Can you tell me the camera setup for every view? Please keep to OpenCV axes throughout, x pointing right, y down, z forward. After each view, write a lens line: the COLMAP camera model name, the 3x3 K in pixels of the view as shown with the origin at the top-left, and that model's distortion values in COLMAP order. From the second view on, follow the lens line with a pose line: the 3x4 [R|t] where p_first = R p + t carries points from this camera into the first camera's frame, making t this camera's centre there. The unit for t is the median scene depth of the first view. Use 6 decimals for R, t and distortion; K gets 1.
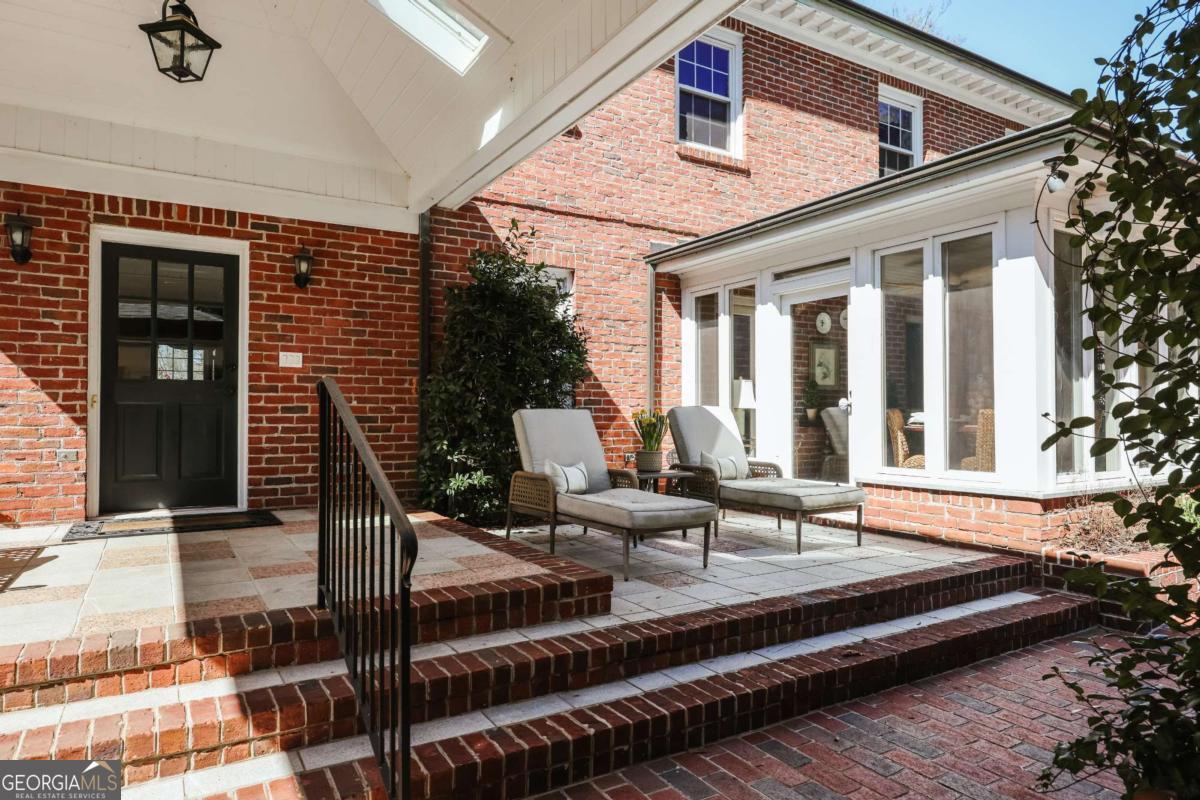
lens RADIAL K [[712.3, 0, 600.0], [0, 712.3, 400.0], [0, 0, 1]] dist [-0.003013, 0.000156]
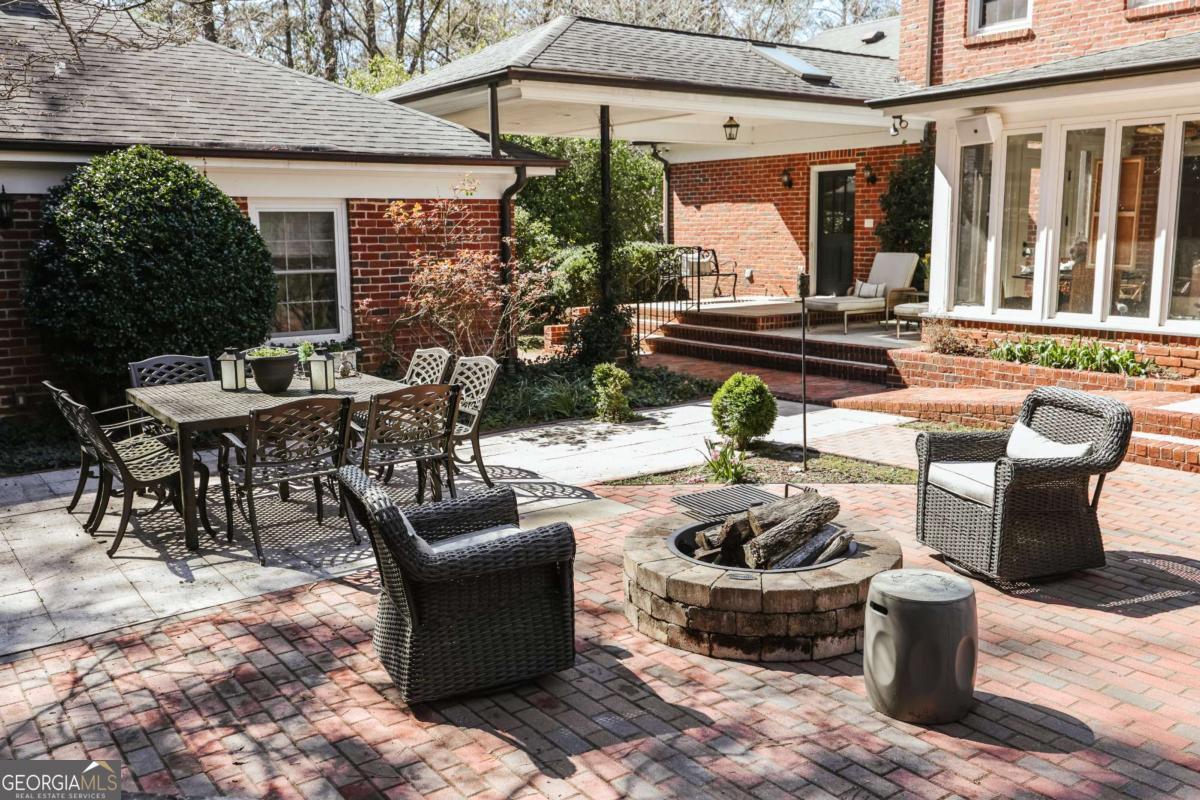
lens RADIAL K [[1023.6, 0, 604.3], [0, 1023.6, 414.3], [0, 0, 1]] dist [-0.005478, -0.007111]
pose [[0.079306, 0.177700, -0.980884, 2.338122], [0.034494, 0.982905, 0.180855, -0.074107], [0.996253, -0.048178, 0.071821, 0.064874]]
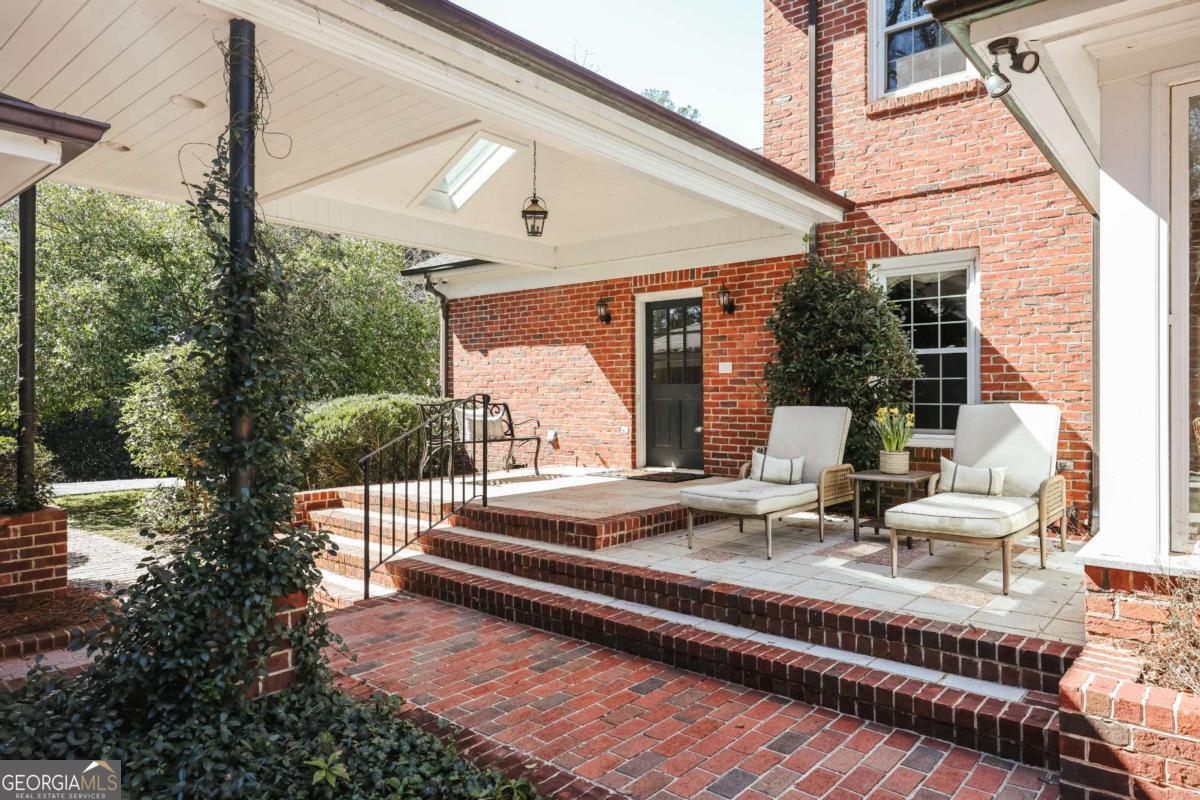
lens RADIAL K [[754.3, 0, 600.0], [0, 754.3, 400.0], [0, 0, 1]] dist [-0.023592, 0.000140]
pose [[0.314982, 0.003698, -0.949090, 0.877009], [0.020950, 0.999722, 0.010848, -0.015370], [0.948866, -0.023301, 0.314817, 0.315862]]
